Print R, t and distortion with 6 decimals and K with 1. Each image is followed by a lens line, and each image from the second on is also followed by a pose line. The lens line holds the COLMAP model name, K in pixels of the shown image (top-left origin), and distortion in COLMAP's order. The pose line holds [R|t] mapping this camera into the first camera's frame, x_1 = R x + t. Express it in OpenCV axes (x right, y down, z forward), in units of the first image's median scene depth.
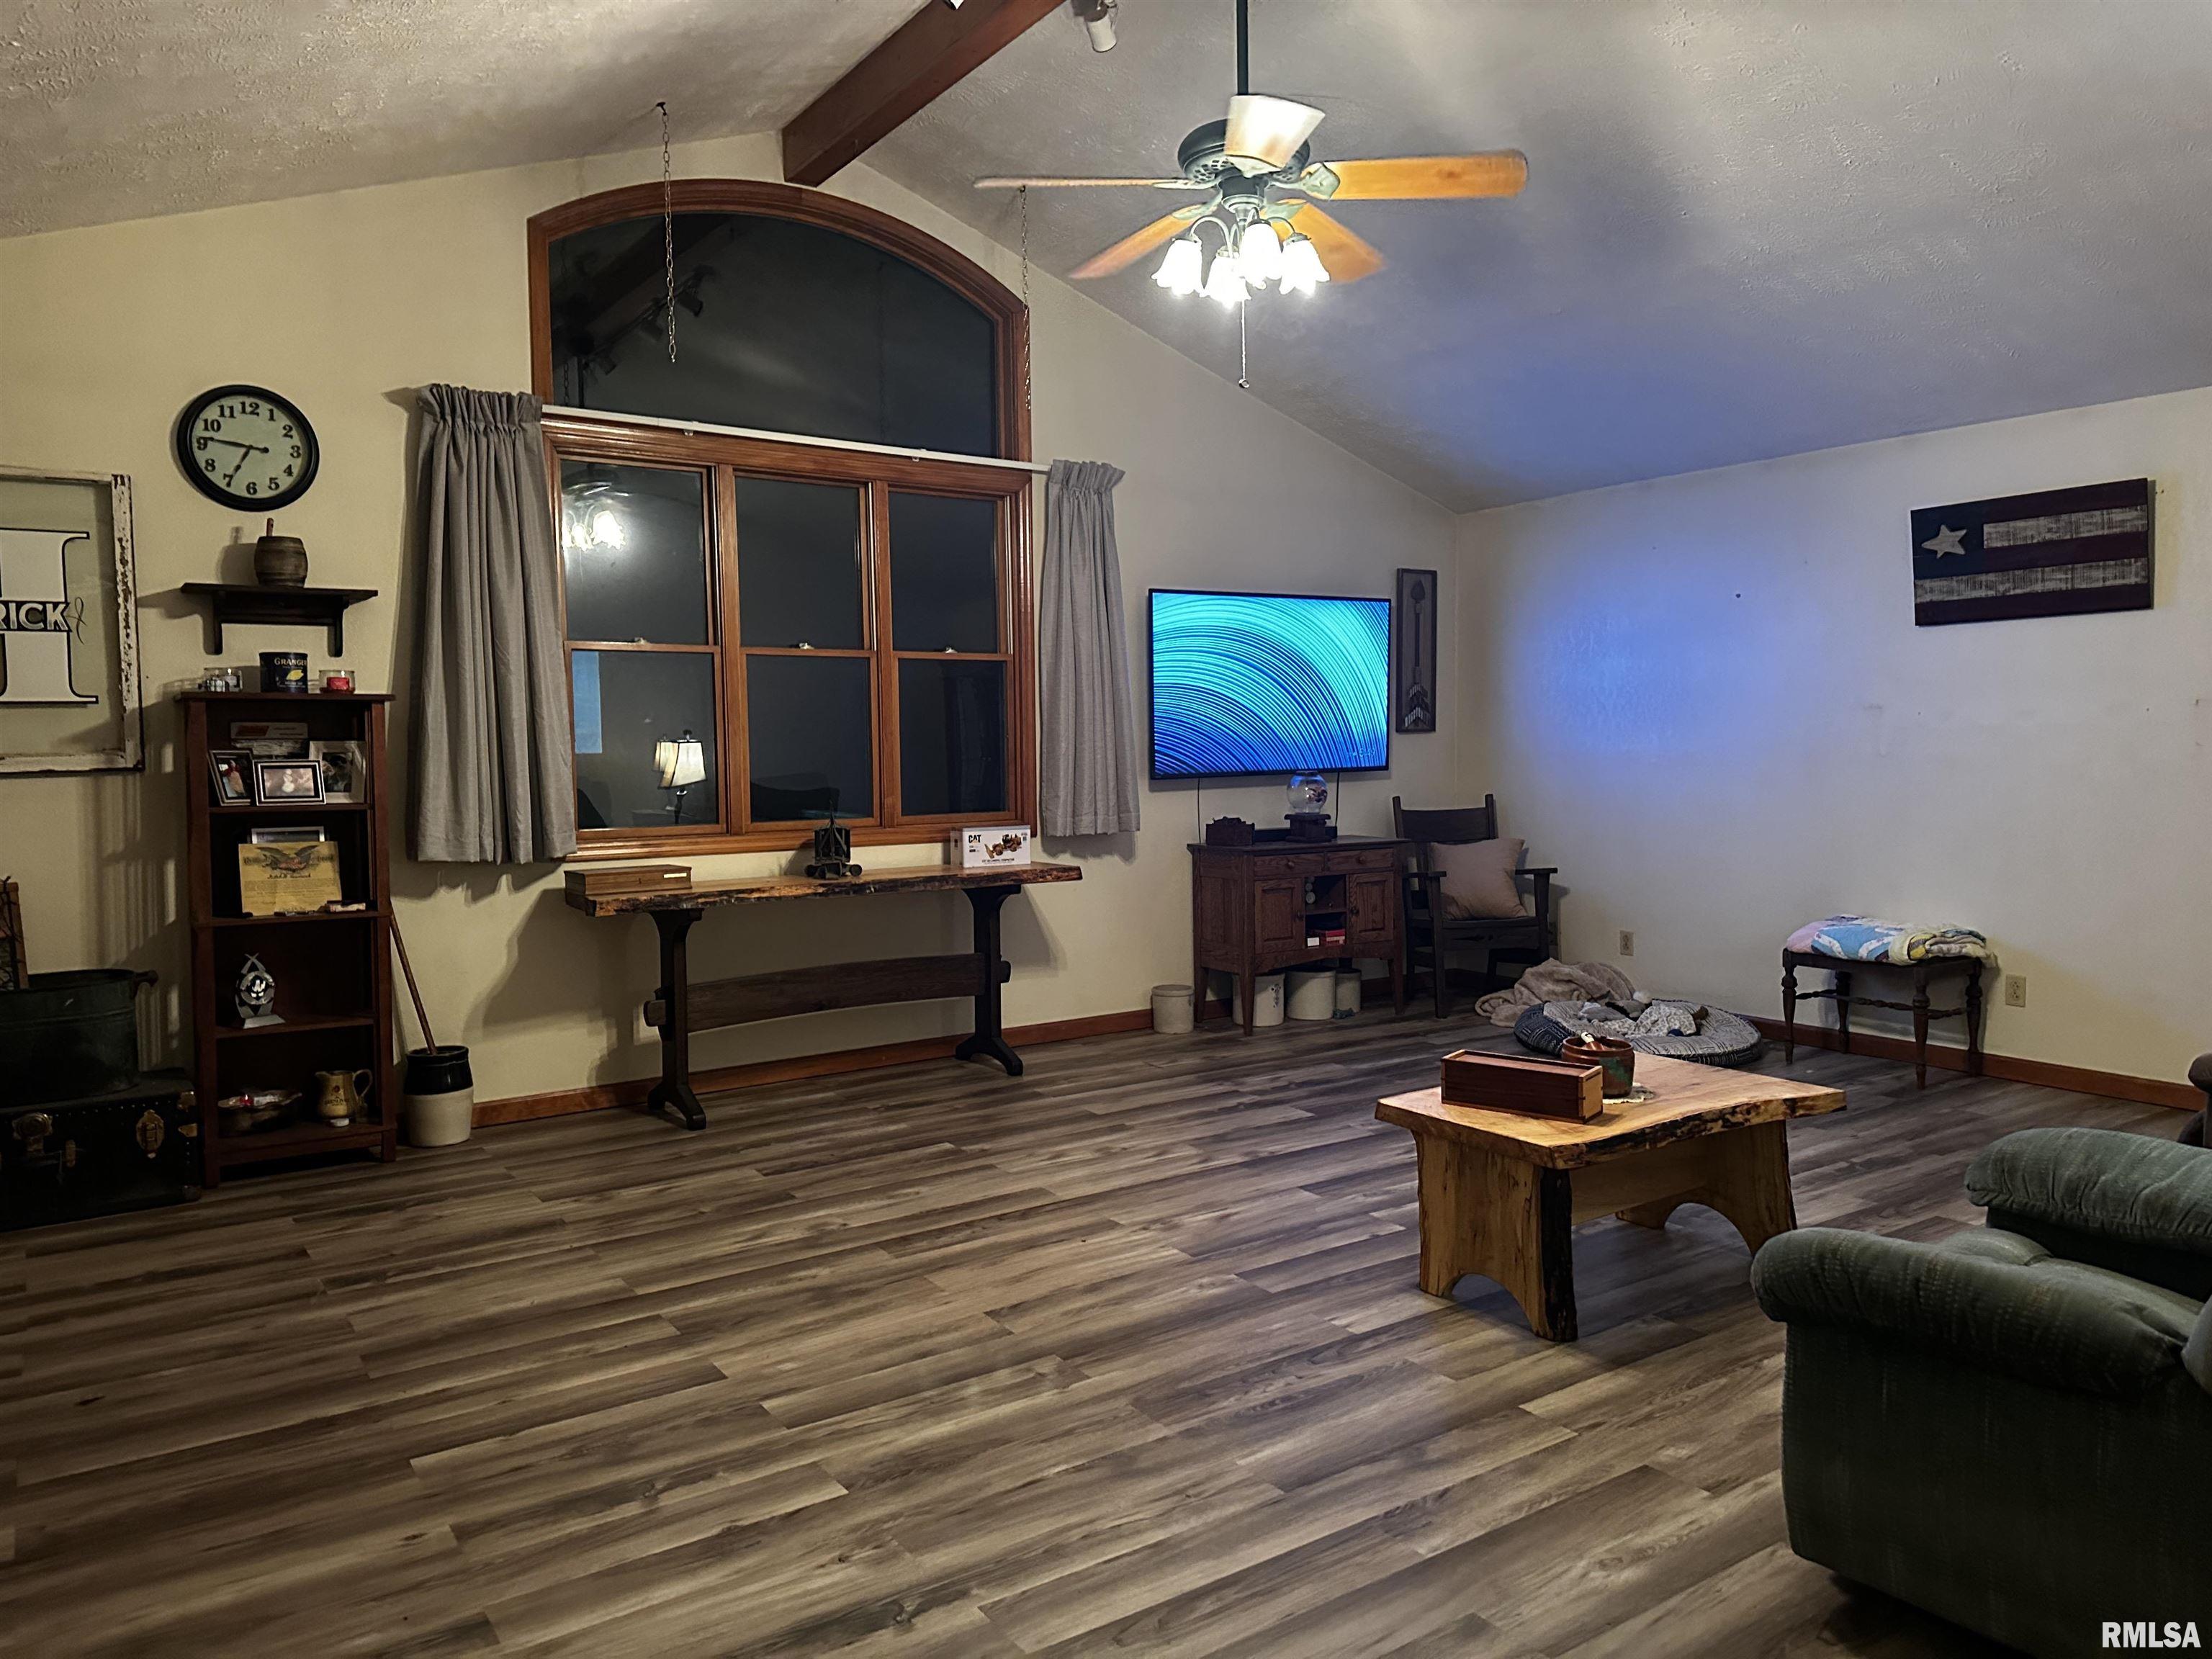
lens RADIAL K [[1550.1, 0, 1106.0], [0, 1550.1, 829.5], [0, 0, 1]] dist [0.128539, -0.201291]
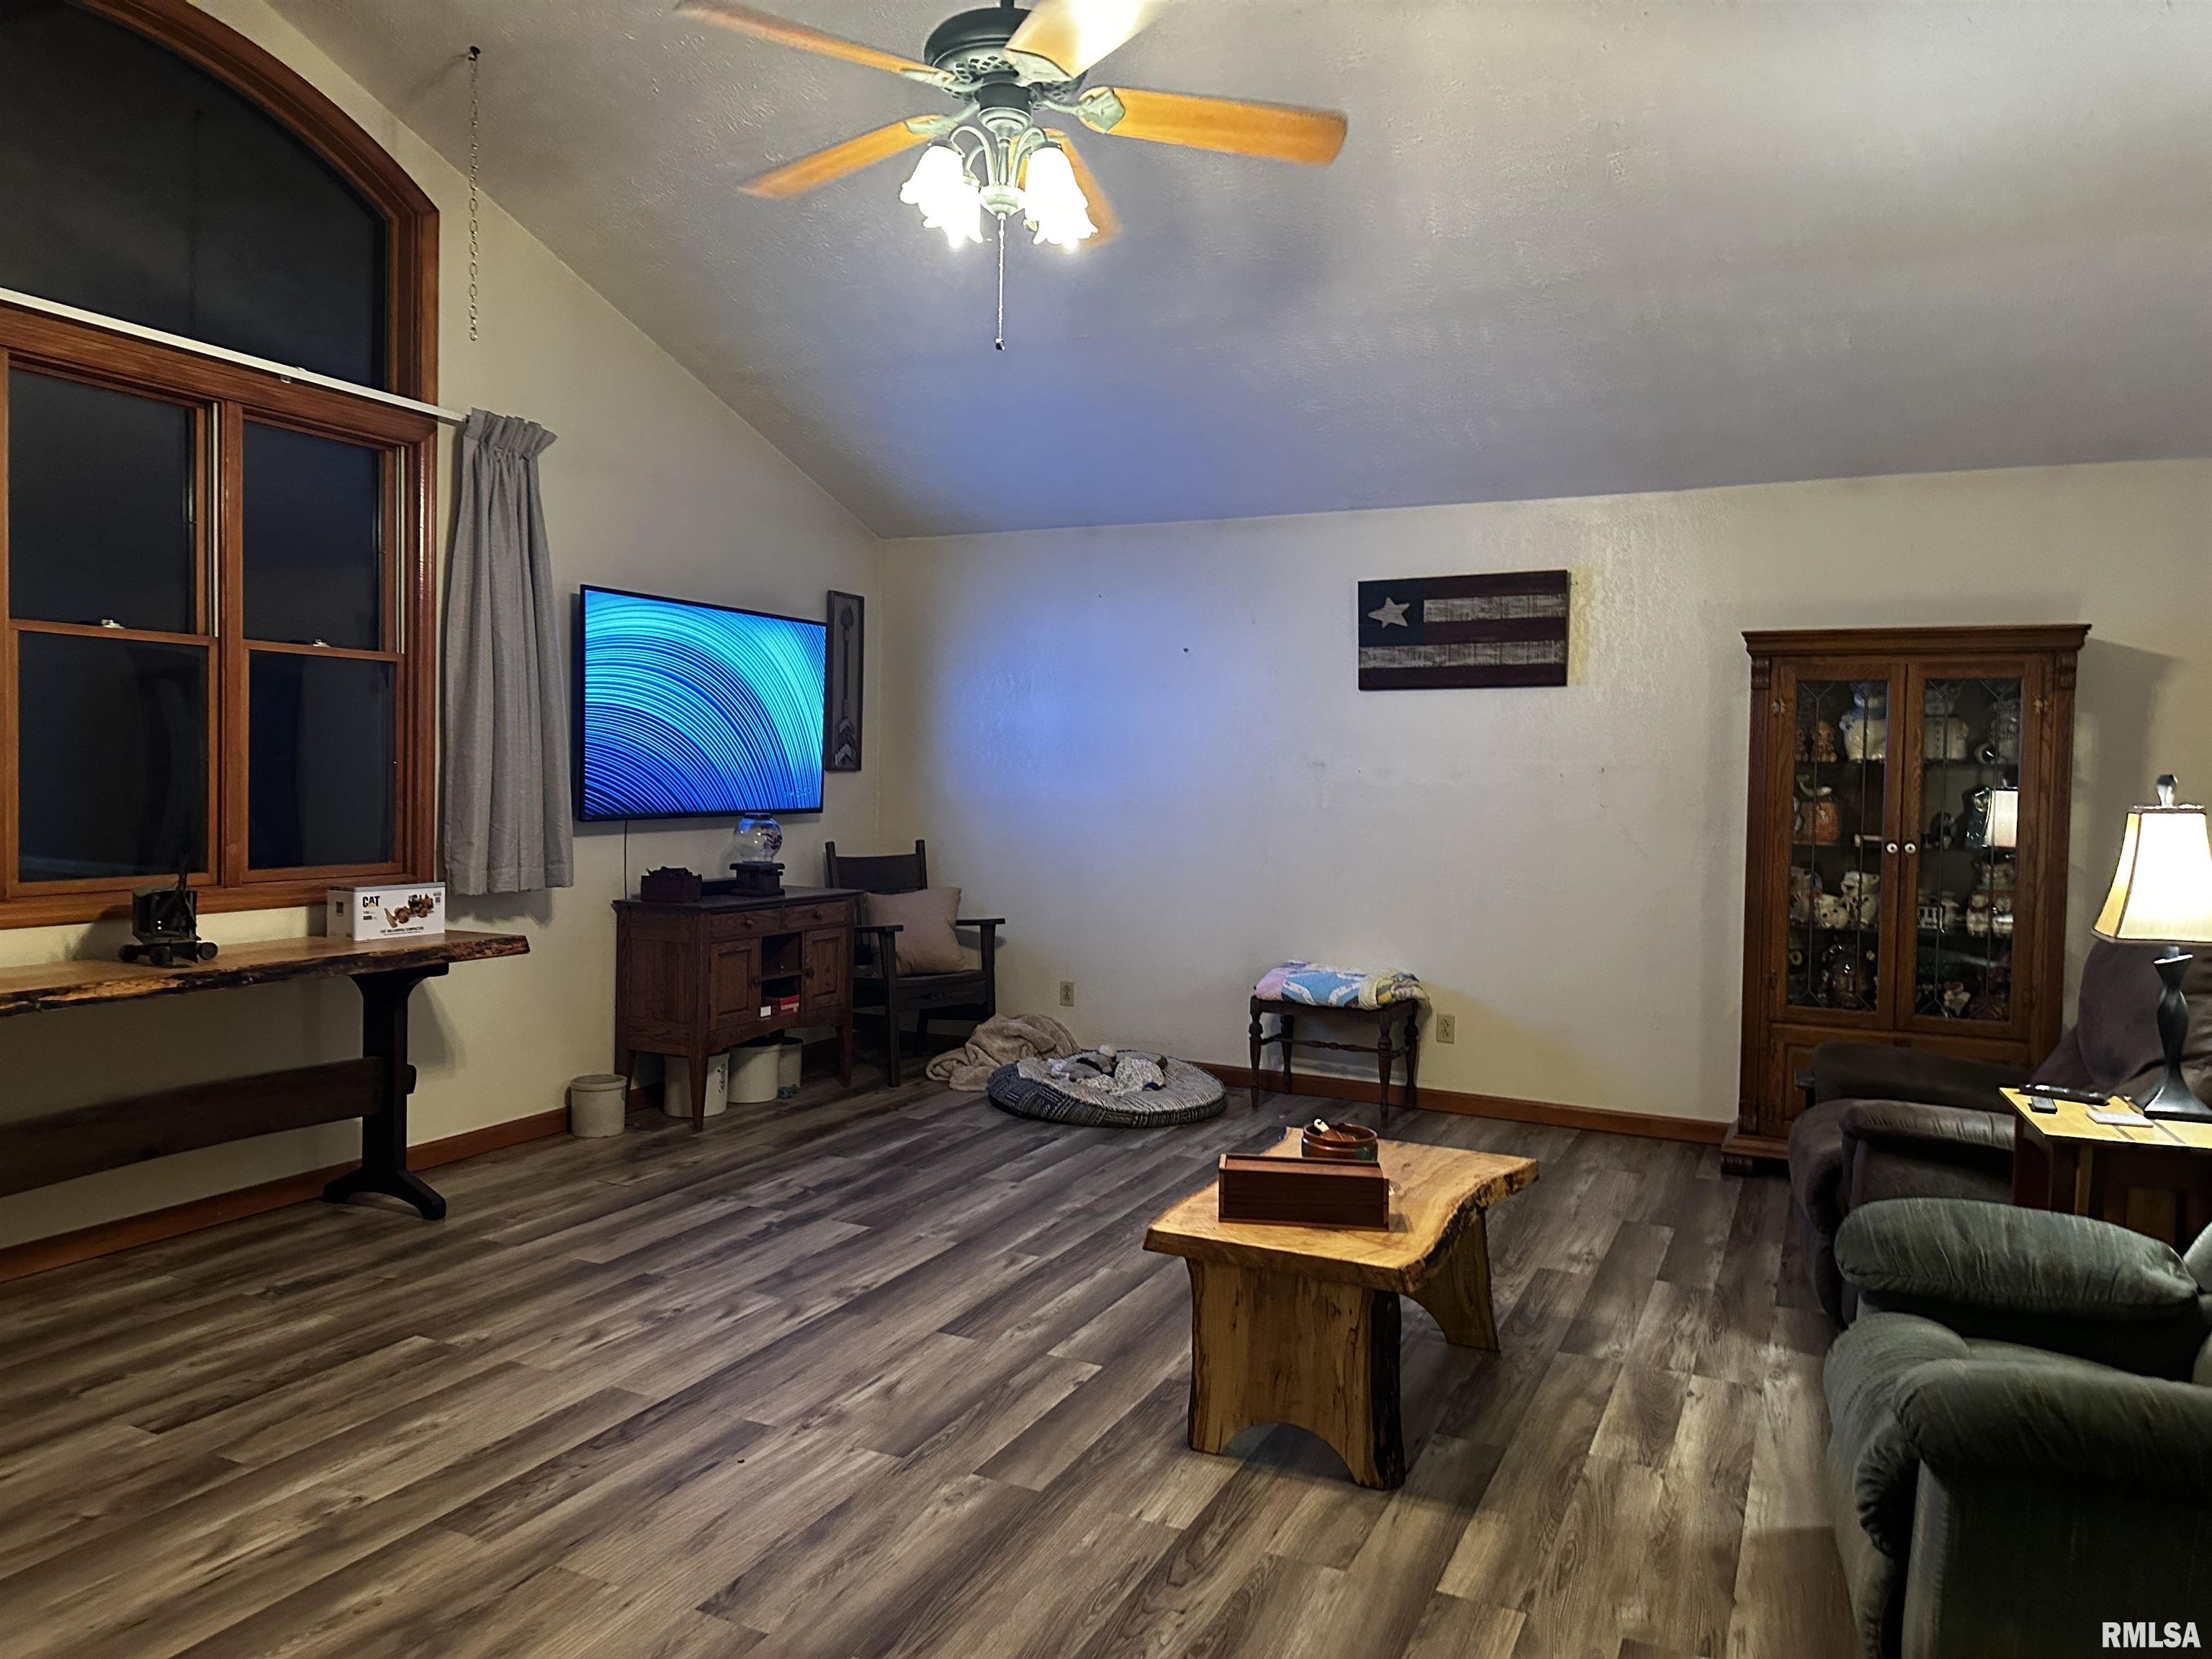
lens RADIAL K [[1550.1, 0, 1106.0], [0, 1550.1, 829.5], [0, 0, 1]] dist [0.128539, -0.201291]
pose [[0.860355, 0.009328, 0.509610, -0.190341], [0.000065, 0.999831, -0.018410, -0.016484], [-0.509696, 0.015872, 0.860208, 0.203467]]
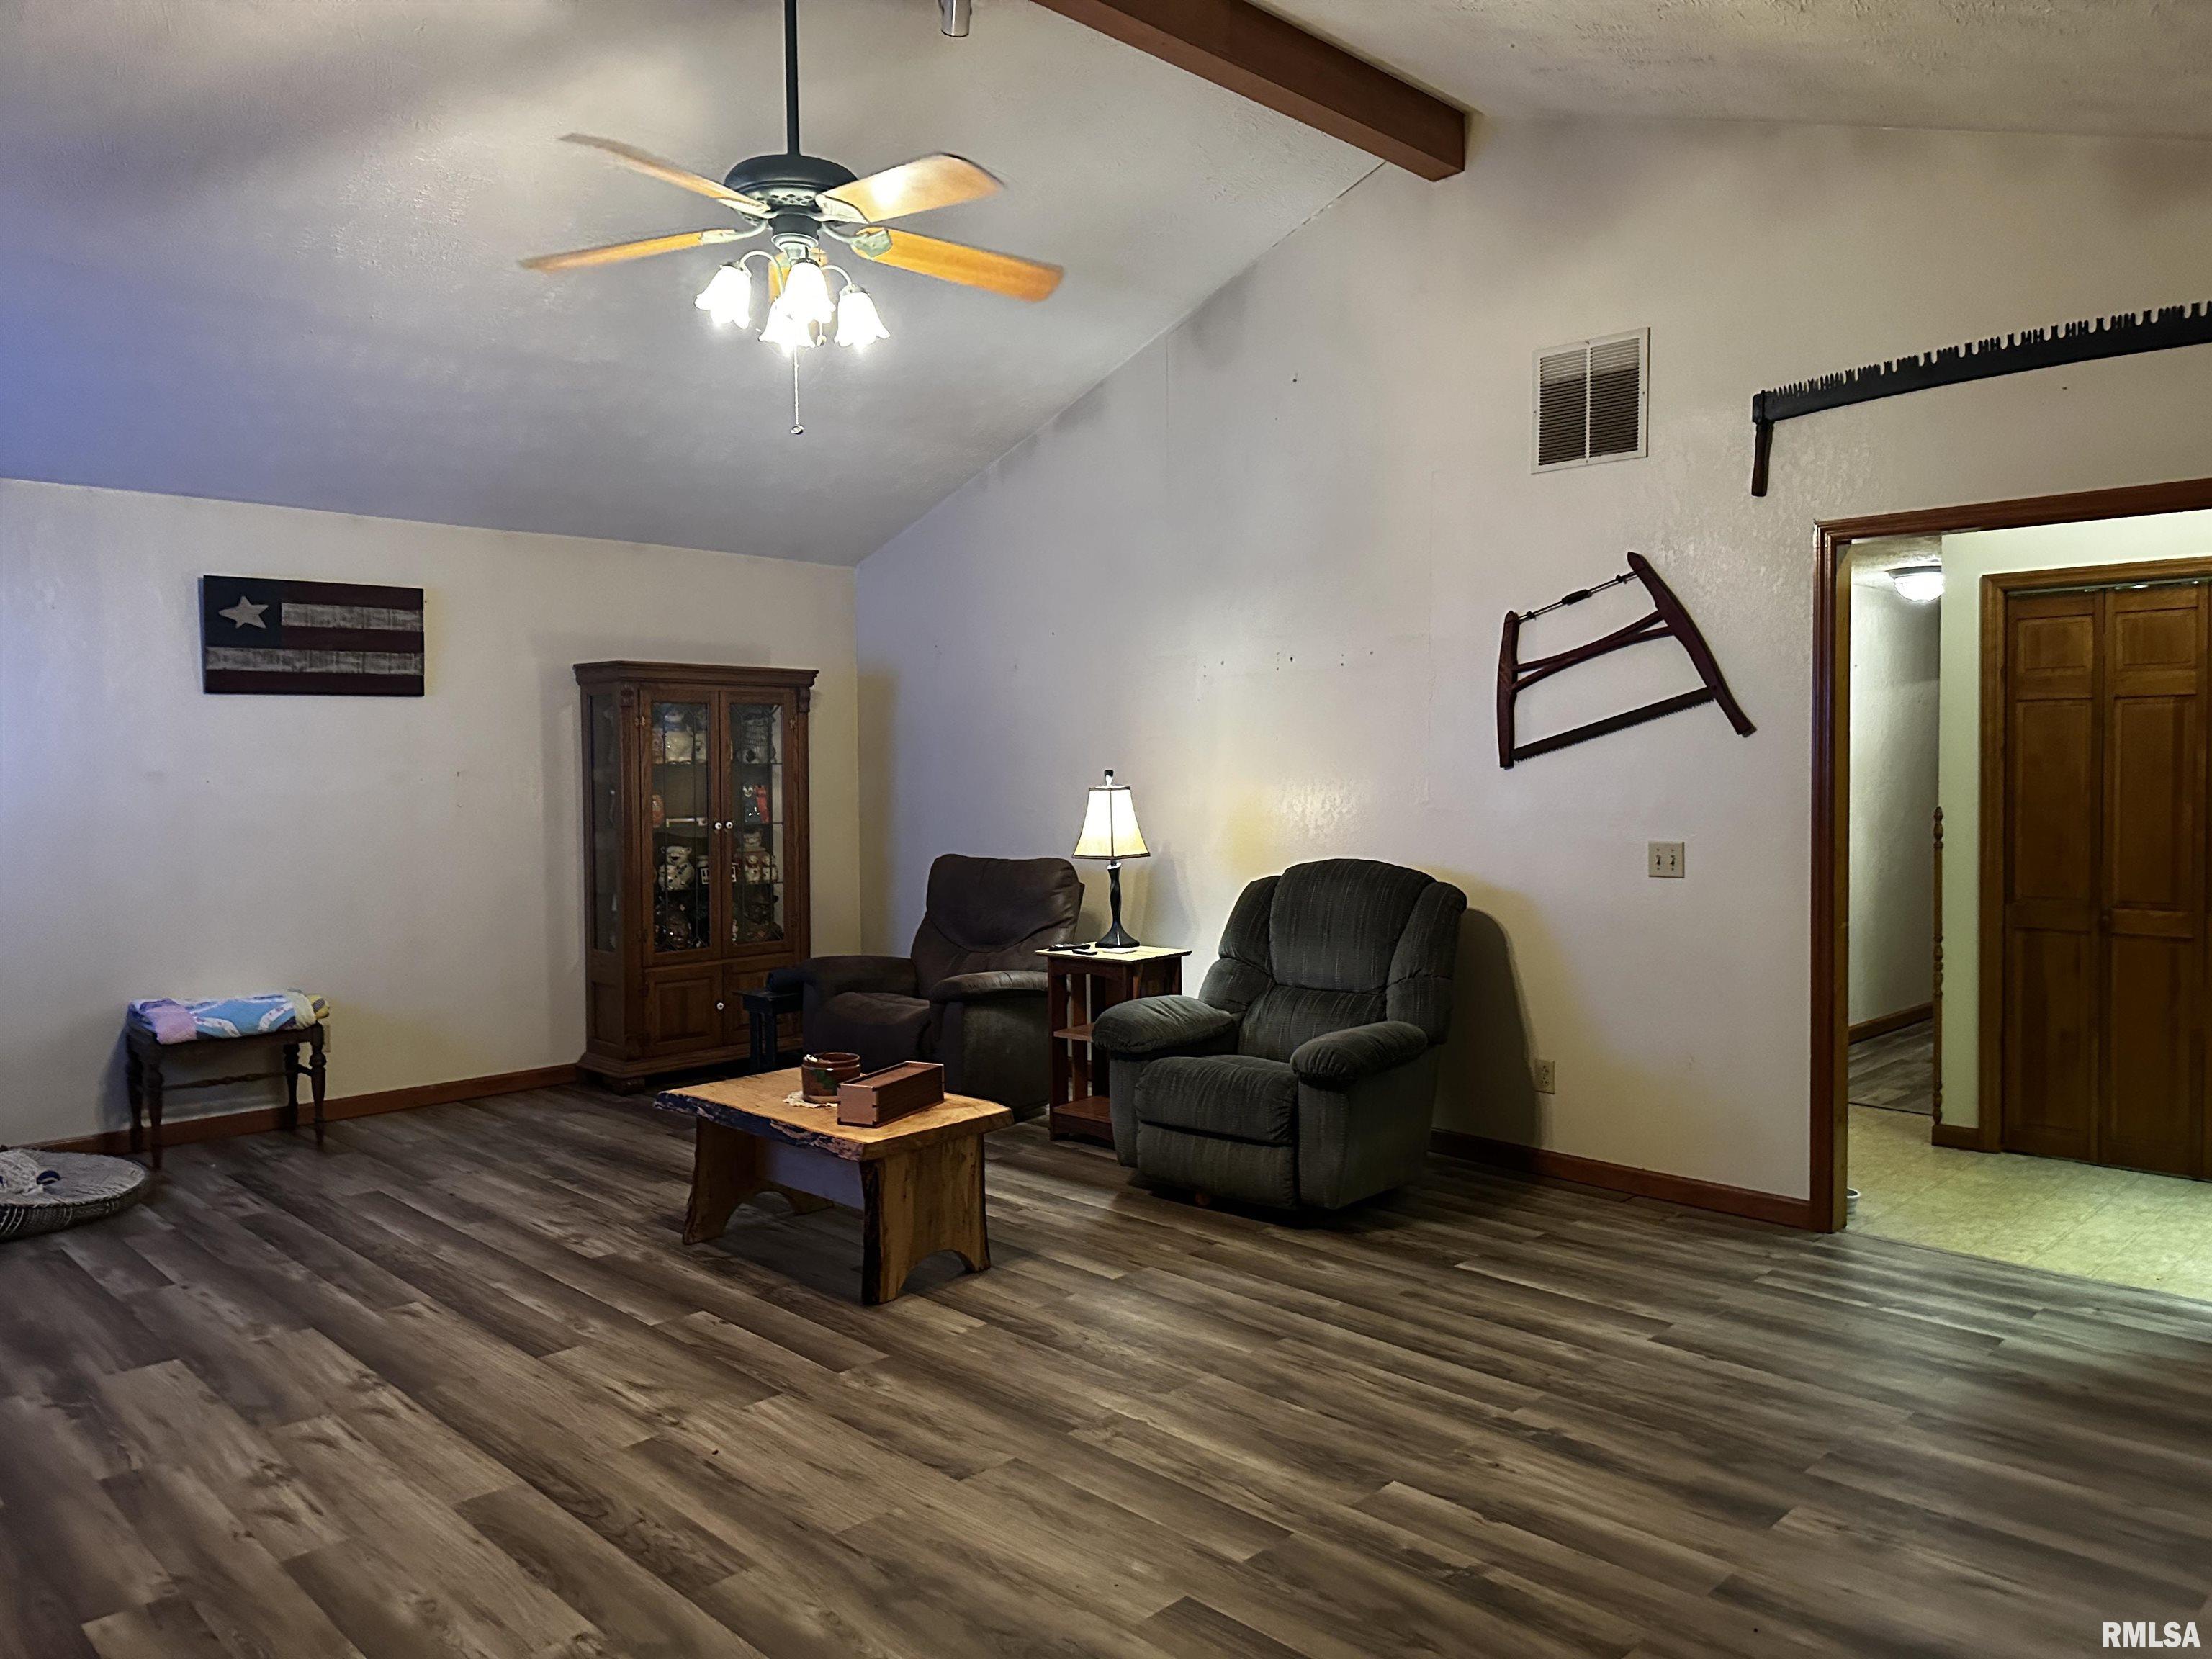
lens RADIAL K [[1552.8, 0, 1106.0], [0, 1552.8, 829.5], [0, 0, 1]] dist [0.105474, -0.119457]
pose [[-0.187523, -0.026707, 0.981897, -0.626570], [0.069065, 0.996798, 0.040302, -0.050134], [-0.979829, 0.075372, -0.185078, 0.712864]]
